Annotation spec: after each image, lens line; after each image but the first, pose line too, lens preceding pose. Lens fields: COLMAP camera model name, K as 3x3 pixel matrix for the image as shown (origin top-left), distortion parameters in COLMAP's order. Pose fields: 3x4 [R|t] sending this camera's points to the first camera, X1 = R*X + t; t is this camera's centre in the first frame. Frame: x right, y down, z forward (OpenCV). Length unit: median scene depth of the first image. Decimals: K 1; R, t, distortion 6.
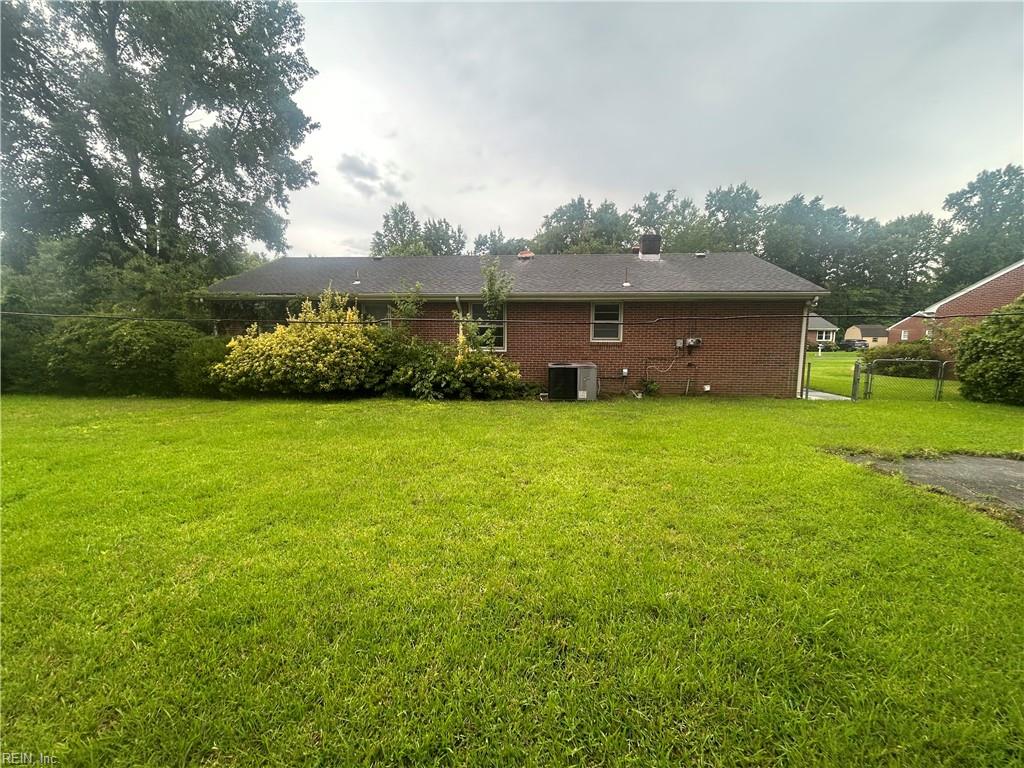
lens RADIAL K [[414.3, 0, 512.0], [0, 414.3, 384.0], [0, 0, 1]] dist [0.000284, -0.000155]
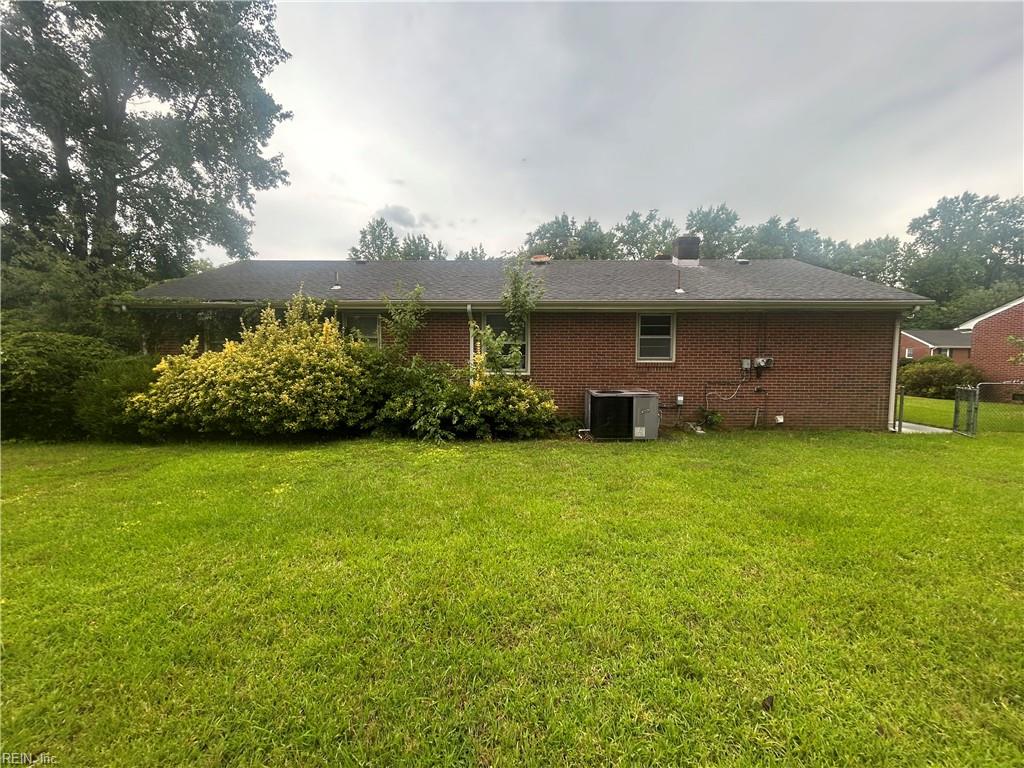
lens RADIAL K [[414.3, 0, 512.0], [0, 414.3, 384.0], [0, 0, 1]] dist [0.000284, -0.000155]
pose [[0.998360, -0.005483, 0.056983, -0.091176], [0.008039, 0.998967, -0.044725, -0.025747], [-0.056679, 0.045110, 0.997373, 0.214683]]
